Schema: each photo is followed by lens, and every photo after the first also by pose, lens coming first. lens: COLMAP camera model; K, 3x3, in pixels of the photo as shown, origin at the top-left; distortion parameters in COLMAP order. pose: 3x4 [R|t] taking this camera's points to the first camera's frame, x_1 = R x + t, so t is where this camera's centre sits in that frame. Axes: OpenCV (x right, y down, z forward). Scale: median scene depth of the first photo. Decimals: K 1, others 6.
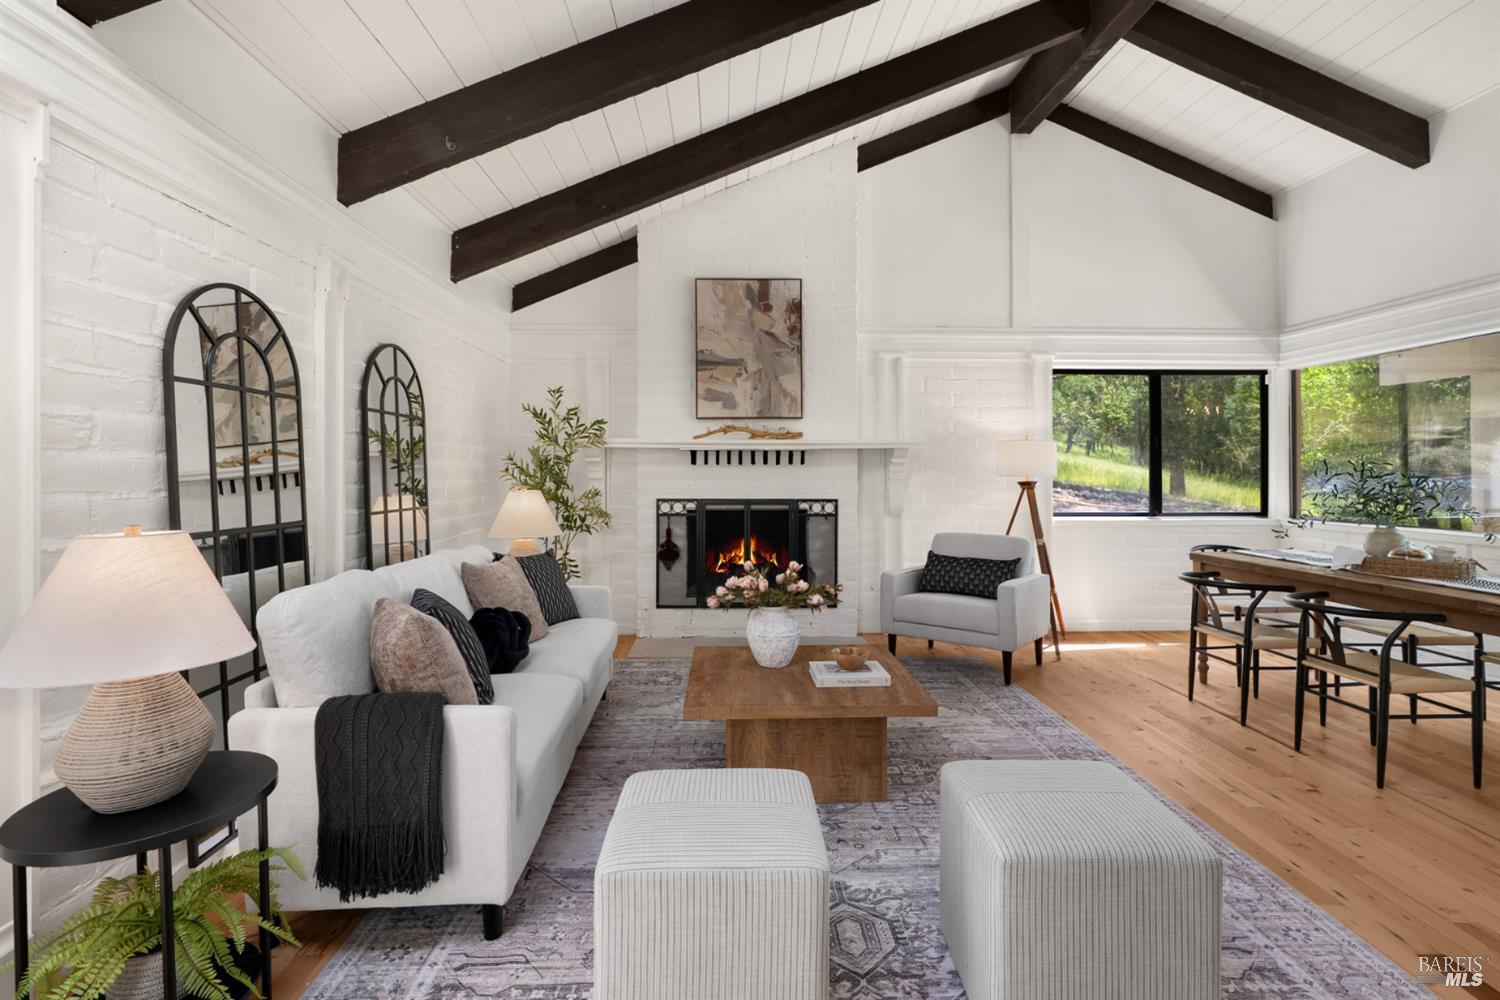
lens RADIAL K [[680.5, 0, 751.0], [0, 680.5, 492.4], [0, 0, 1]] dist [-0.005164, 0.005124]
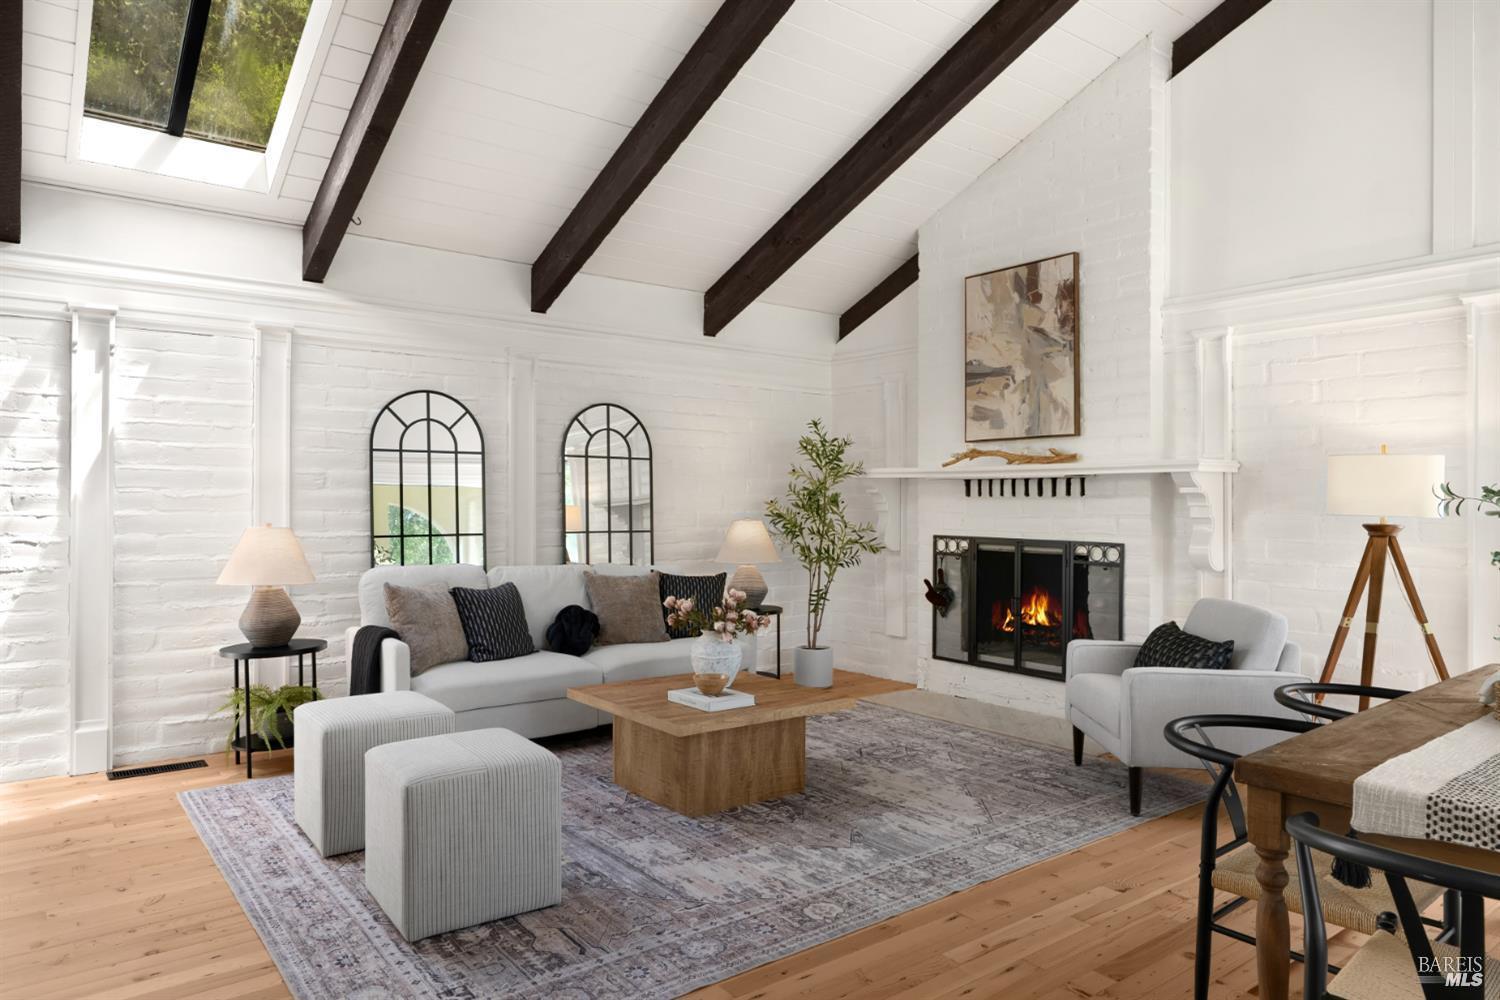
lens RADIAL K [[858.2, 0, 750.9], [0, 858.2, 547.2], [0, 0, 1]] dist [0.001174, 0.000022]
pose [[0.639522, 0.044050, -0.767510, 0.585929], [-0.030847, 0.999023, 0.031634, -0.002840], [0.768154, 0.003445, 0.640256, 0.105148]]
